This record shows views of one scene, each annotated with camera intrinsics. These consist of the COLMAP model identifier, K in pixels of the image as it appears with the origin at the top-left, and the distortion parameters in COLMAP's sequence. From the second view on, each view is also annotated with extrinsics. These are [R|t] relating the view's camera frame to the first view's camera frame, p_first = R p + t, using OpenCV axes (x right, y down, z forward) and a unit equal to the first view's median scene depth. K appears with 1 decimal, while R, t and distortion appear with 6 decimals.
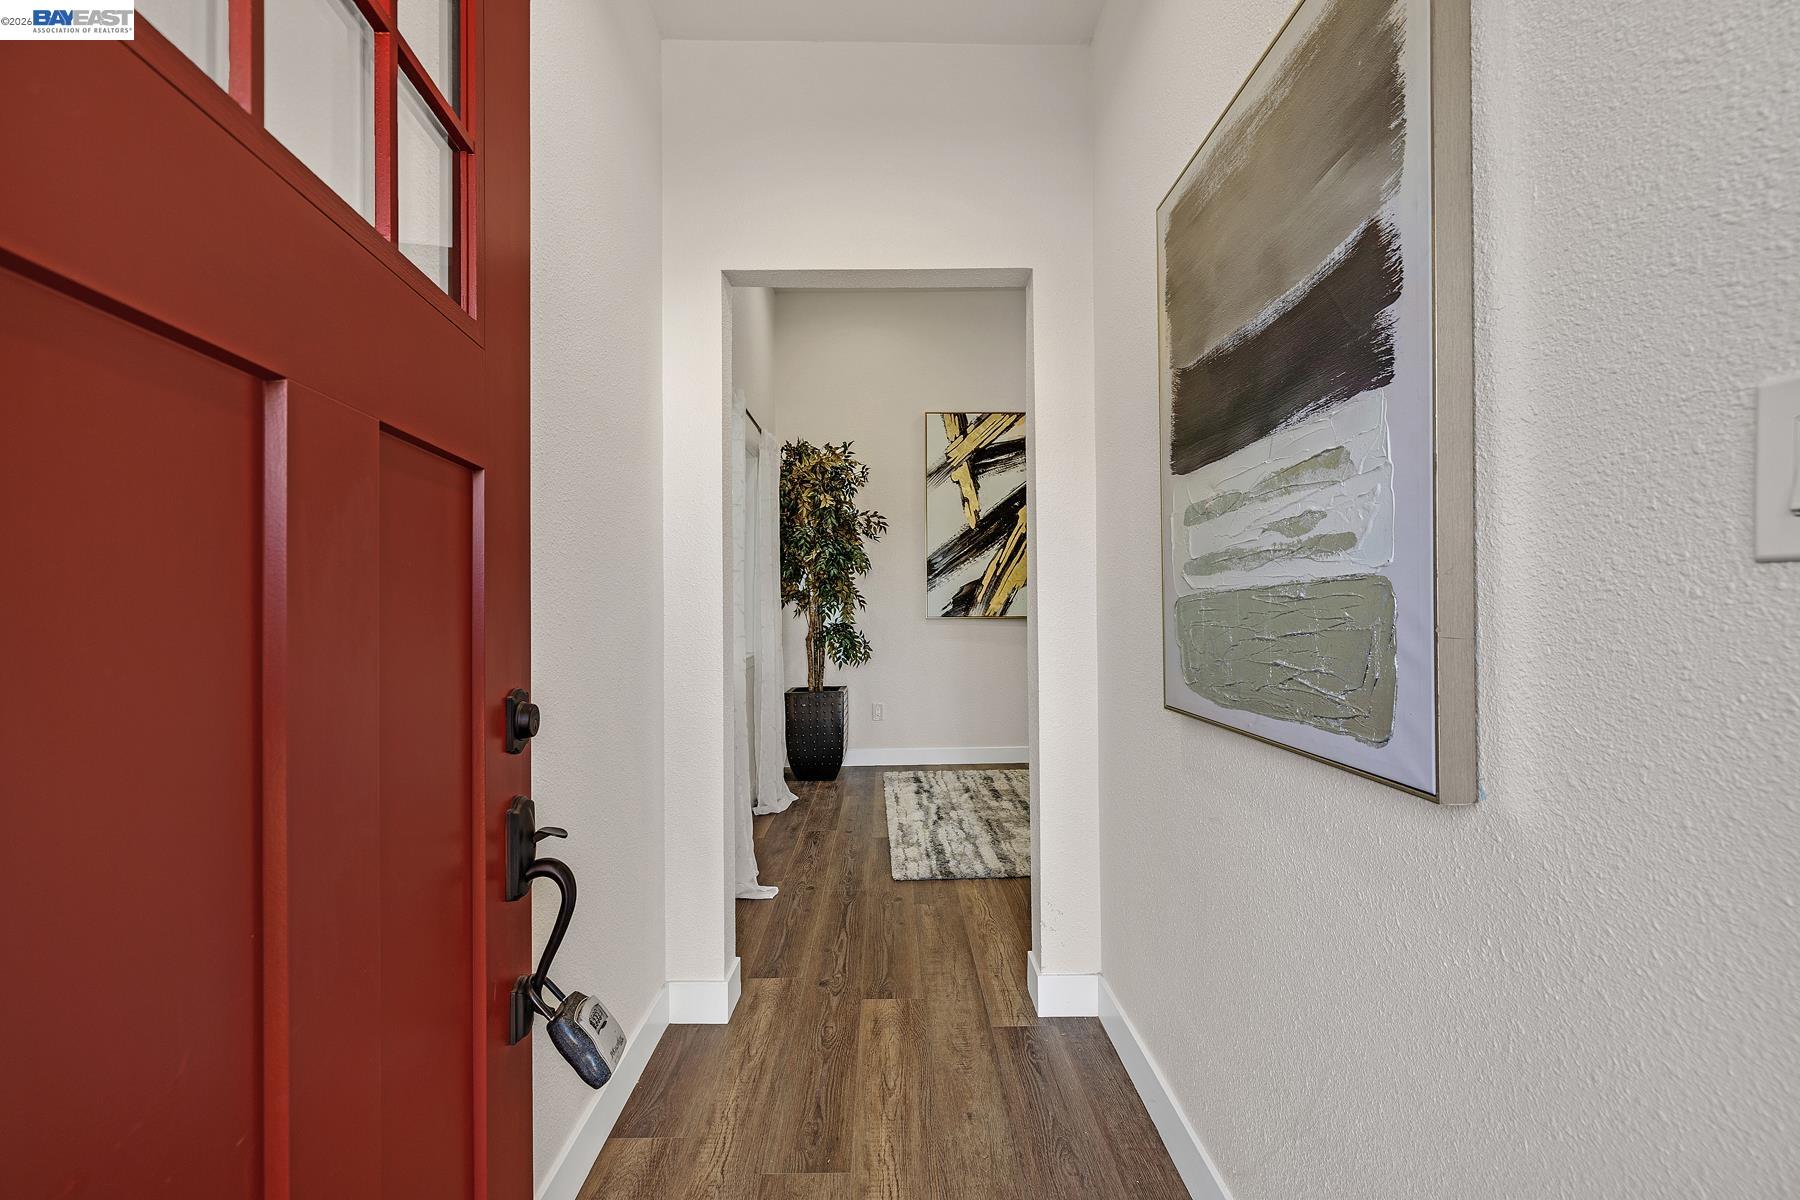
lens RADIAL K [[750.1, 0, 899.9], [0, 750.1, 603.2], [0, 0, 1]] dist [0.001798, 0.000493]
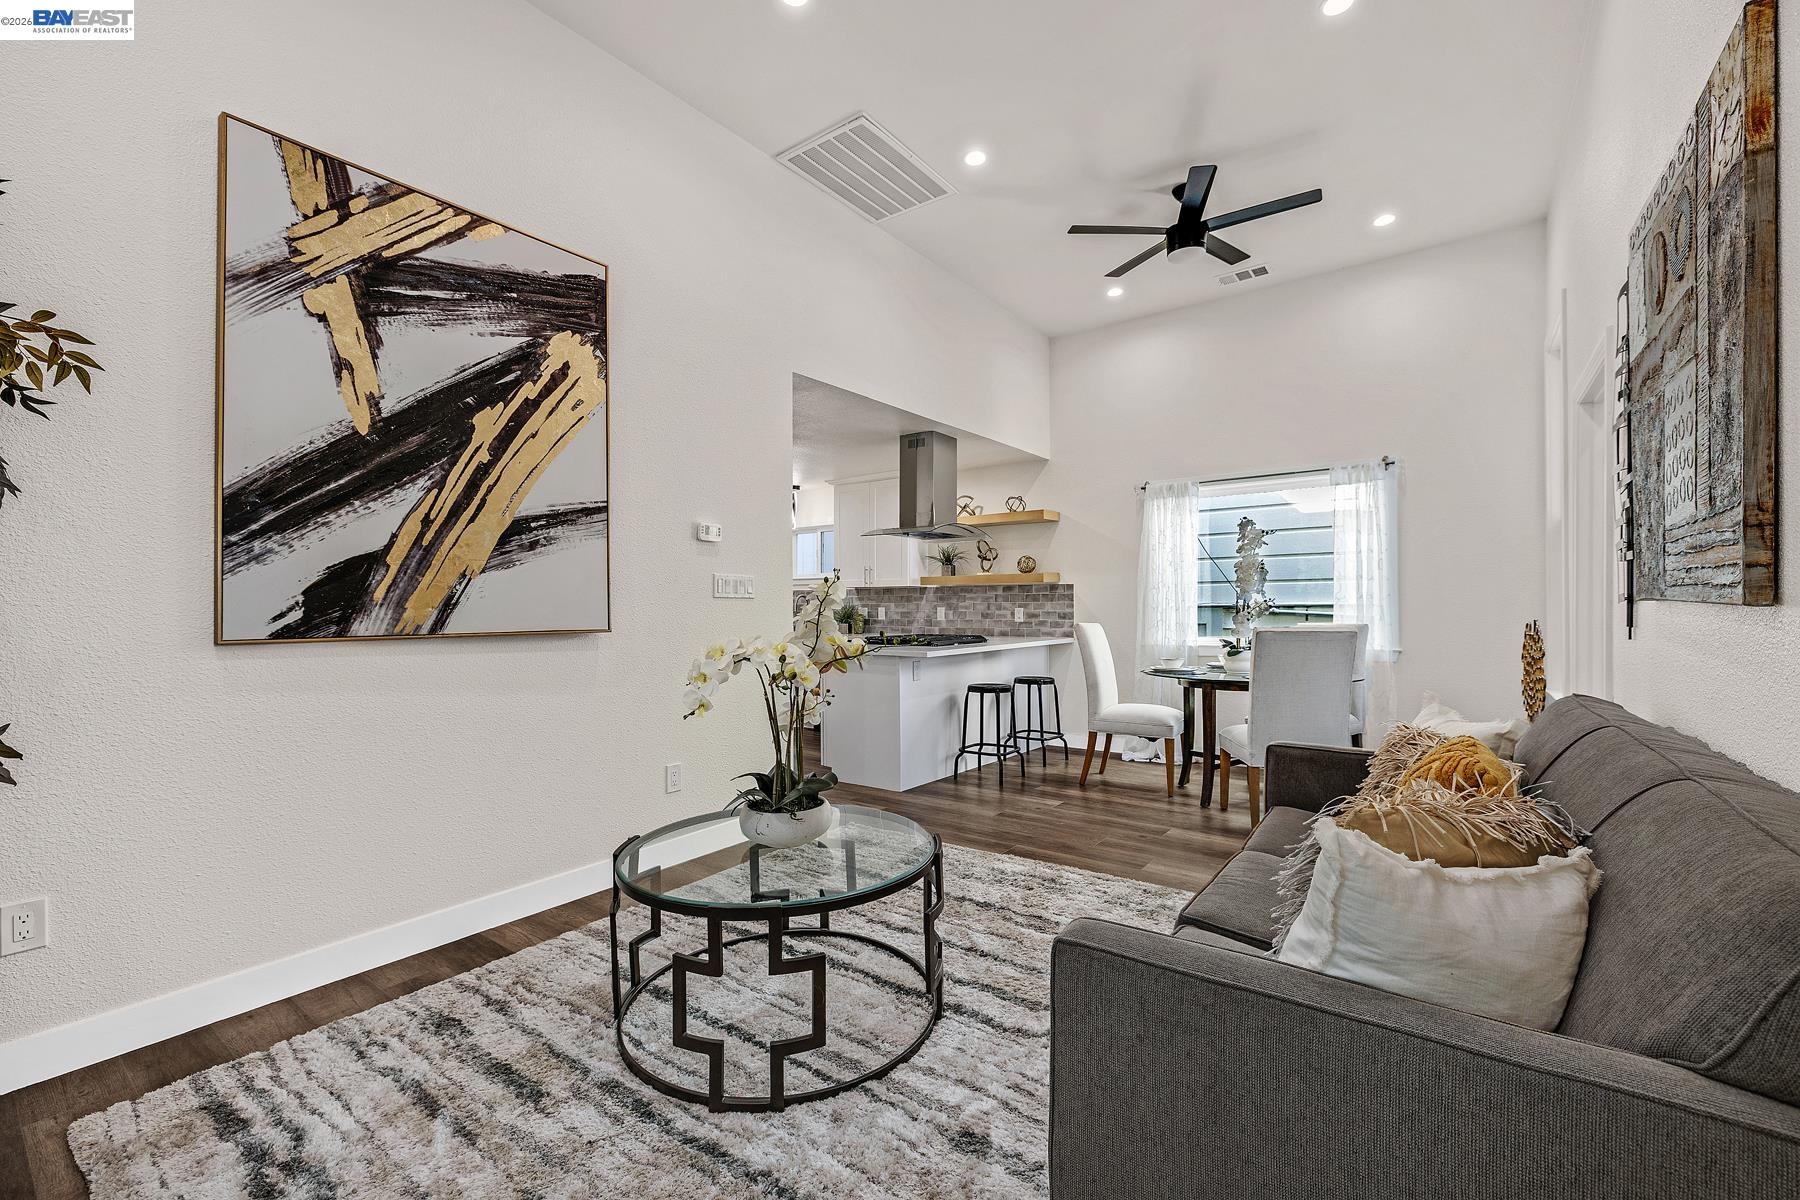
lens RADIAL K [[750.1, 0, 888.2], [0, 750.1, 600.5], [0, 0, 1]] dist [0.001798, 0.000493]
pose [[0.620882, 0.010823, 0.783829, -0.054472], [-0.004778, 0.999938, -0.010022, 0.000284], [-0.783890, 0.002477, 0.620895, 0.489403]]
